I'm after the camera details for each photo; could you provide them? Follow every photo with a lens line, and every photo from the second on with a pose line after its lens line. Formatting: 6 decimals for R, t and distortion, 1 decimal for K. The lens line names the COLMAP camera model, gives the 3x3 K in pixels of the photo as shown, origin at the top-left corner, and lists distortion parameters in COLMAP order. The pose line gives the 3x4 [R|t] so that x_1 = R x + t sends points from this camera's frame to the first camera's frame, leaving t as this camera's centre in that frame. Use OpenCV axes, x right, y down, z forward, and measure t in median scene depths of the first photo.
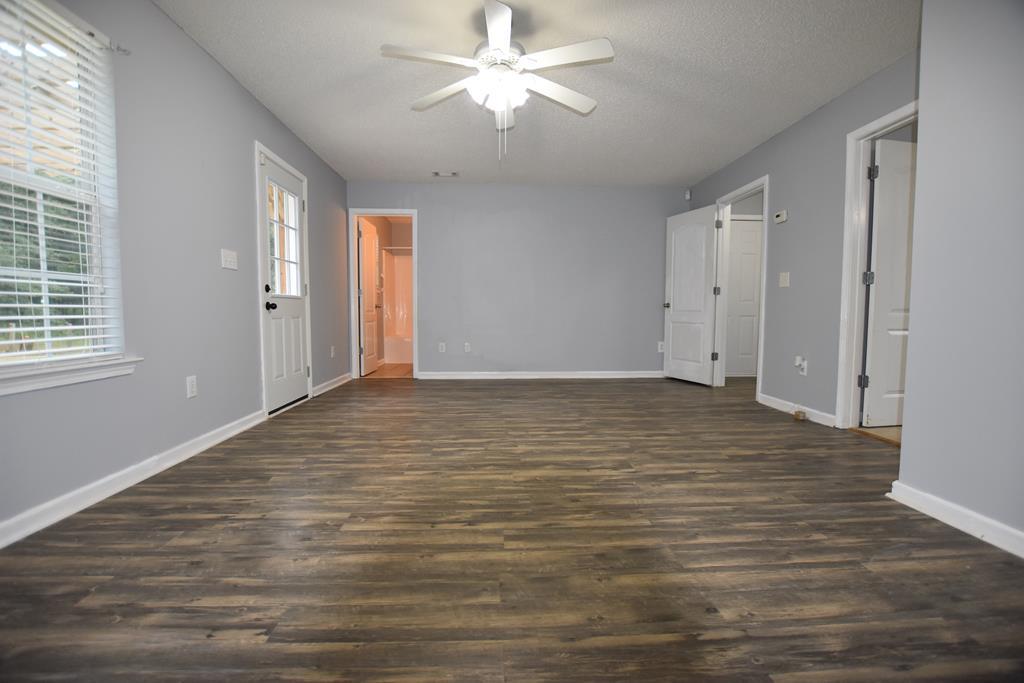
lens RADIAL K [[450.7, 0, 512.1], [0, 450.7, 339.2], [0, 0, 1]] dist [-0.026226, 0.001701]
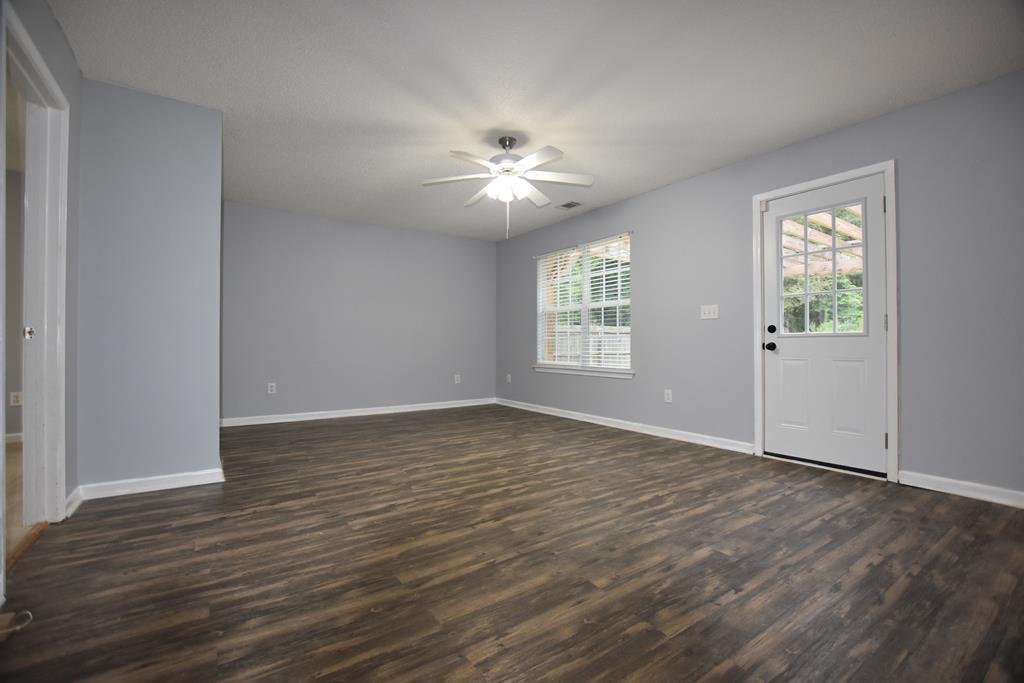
lens RADIAL K [[450.7, 0, 513.0], [0, 450.7, 342.0], [0, 0, 1]] dist [-0.026226, 0.001701]
pose [[-0.847604, -0.007231, -0.530581, 0.614312], [-0.036741, 0.998307, 0.045088, -0.139743], [0.529357, 0.057711, -0.846434, 1.986718]]
